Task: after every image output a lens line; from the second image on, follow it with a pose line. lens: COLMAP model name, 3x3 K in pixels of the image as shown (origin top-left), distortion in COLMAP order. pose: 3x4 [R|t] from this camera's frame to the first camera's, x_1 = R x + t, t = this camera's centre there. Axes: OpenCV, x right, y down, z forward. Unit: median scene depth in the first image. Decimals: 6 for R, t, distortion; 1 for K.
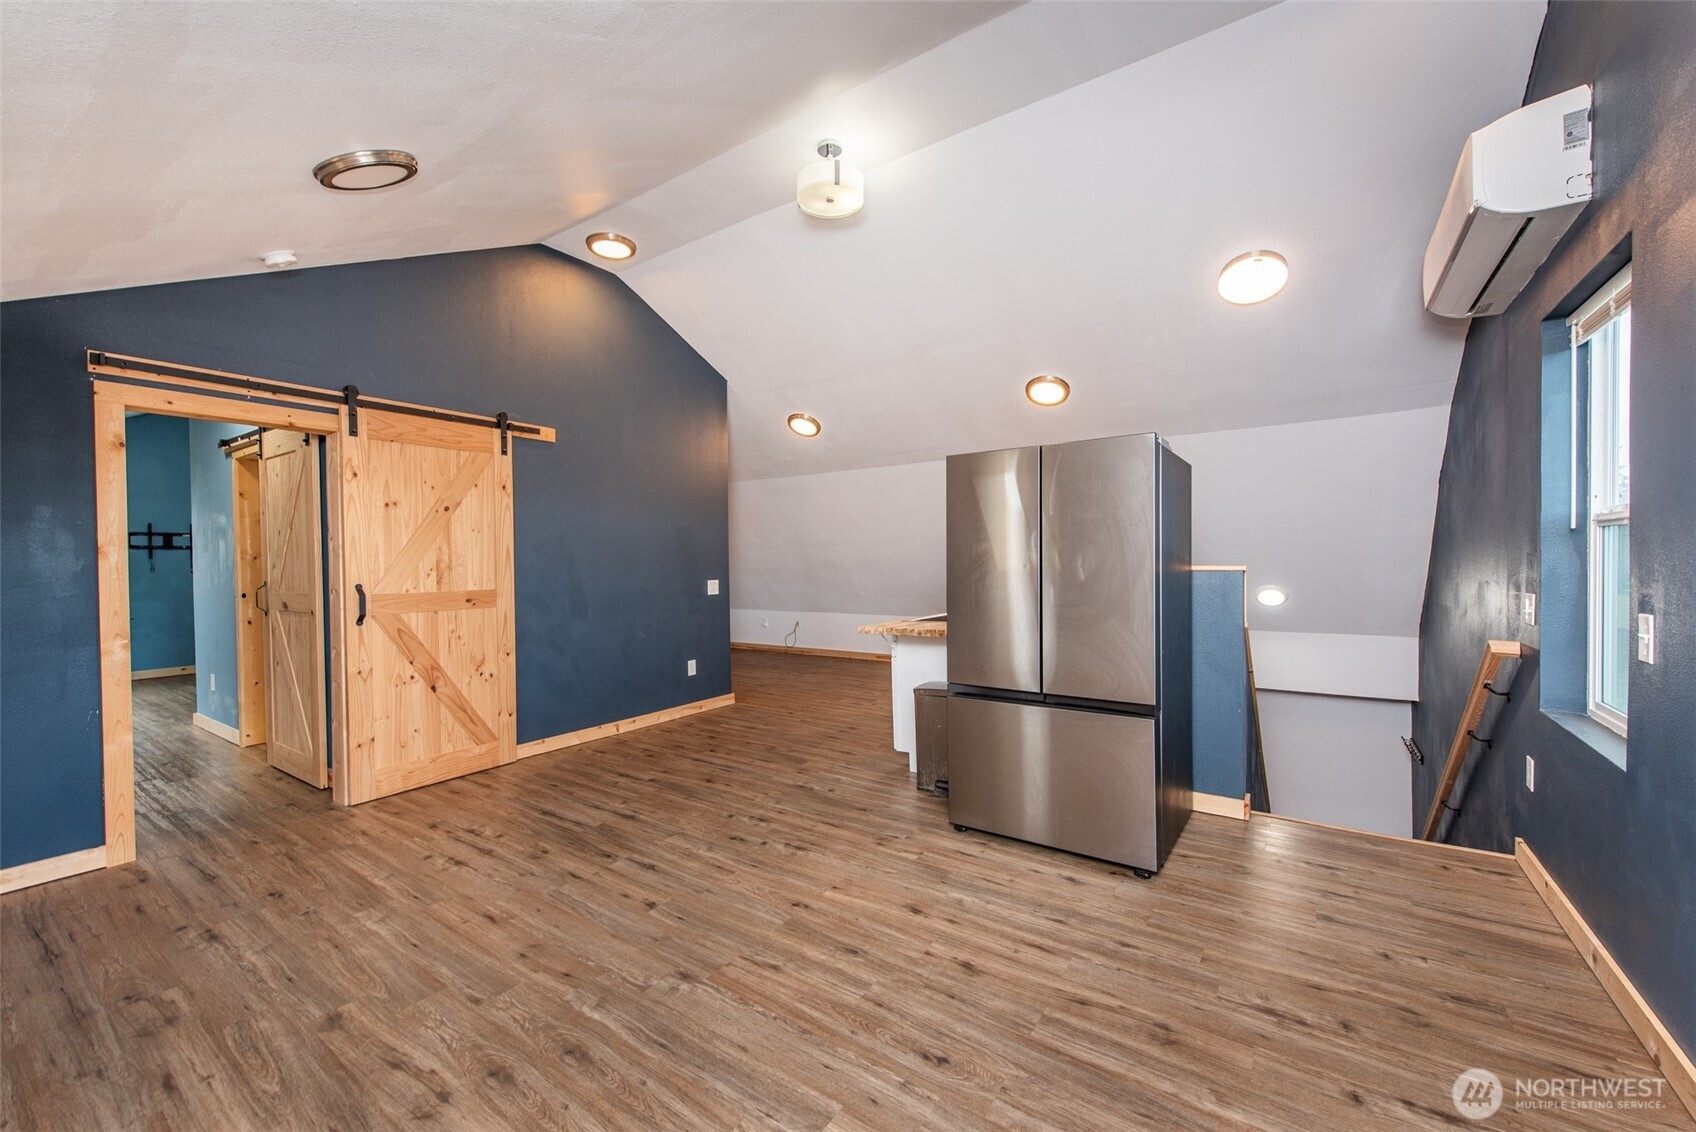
lens RADIAL K [[661.7, 0, 847.1], [0, 661.7, 572.4], [0, 0, 1]] dist [0.008965, -0.003319]
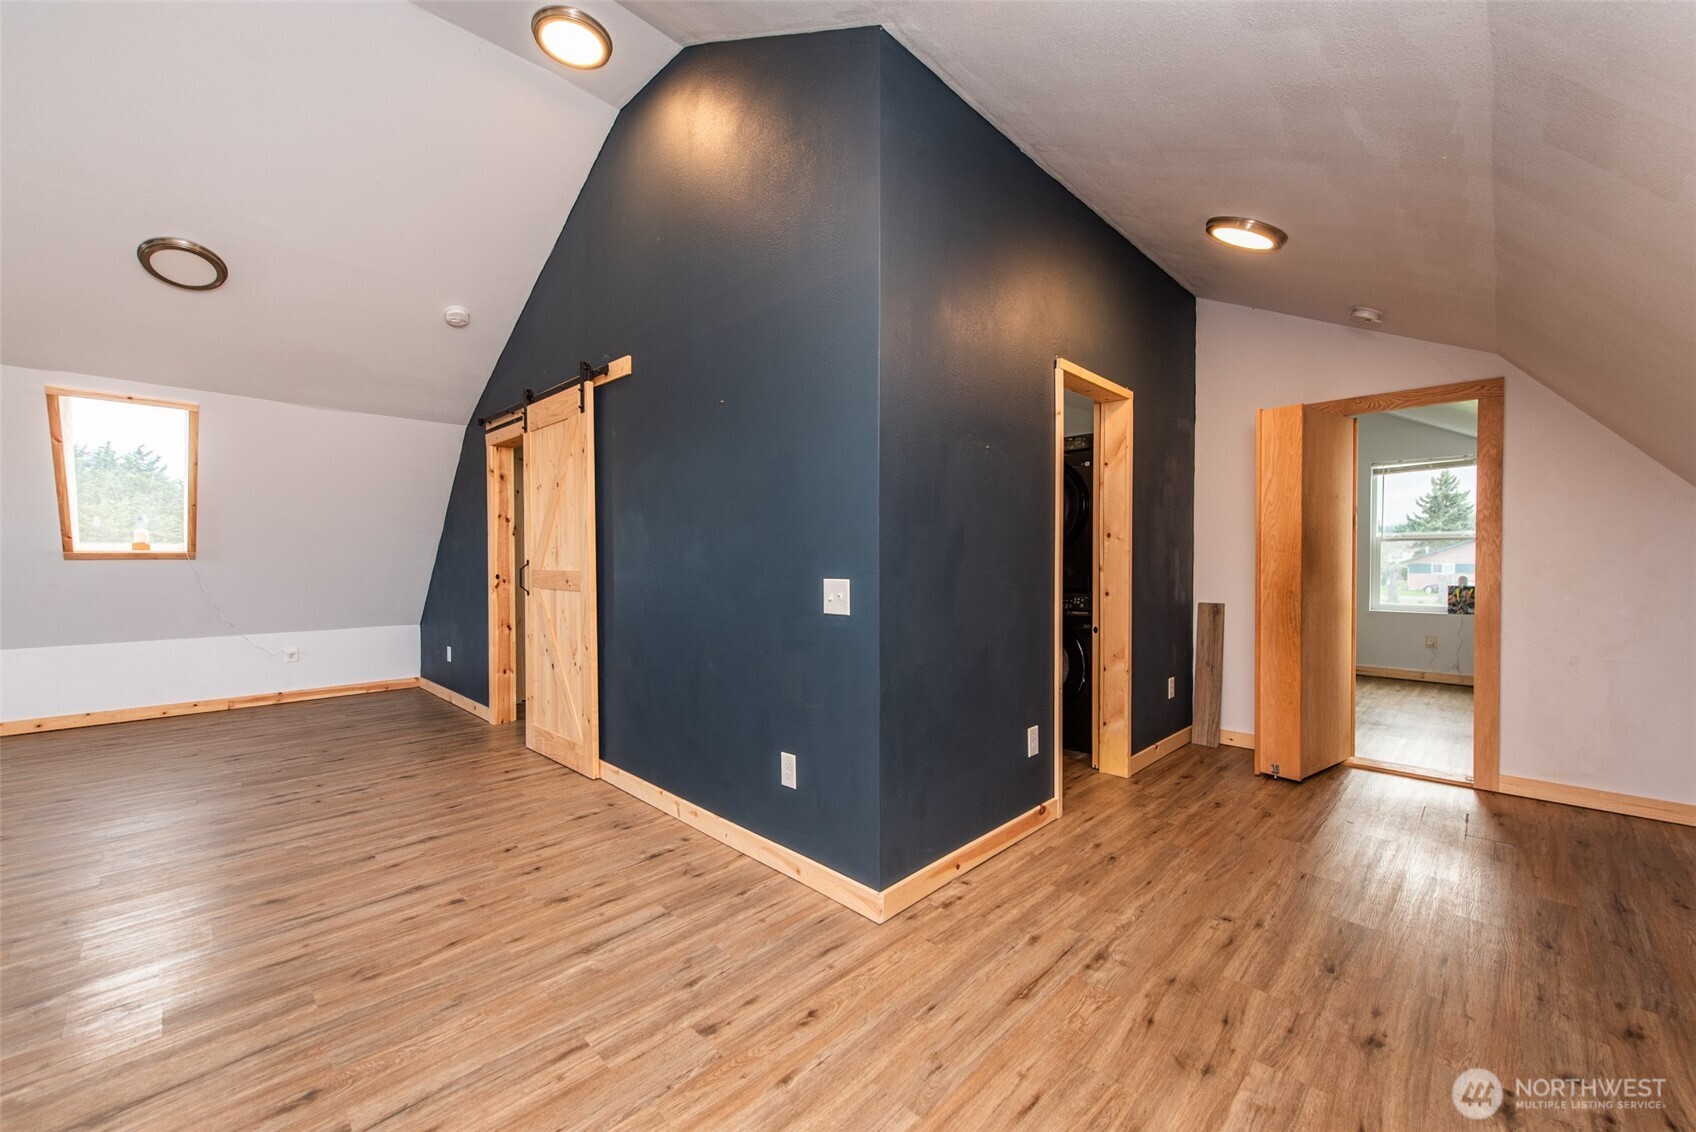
lens RADIAL K [[661.7, 0, 847.1], [0, 661.7, 572.4], [0, 0, 1]] dist [0.008965, -0.003319]
pose [[-0.165415, 0.037290, -0.985519, 0.315620], [-0.015158, 0.999071, 0.040347, -0.014411], [0.986108, 0.021612, -0.164696, 1.777043]]
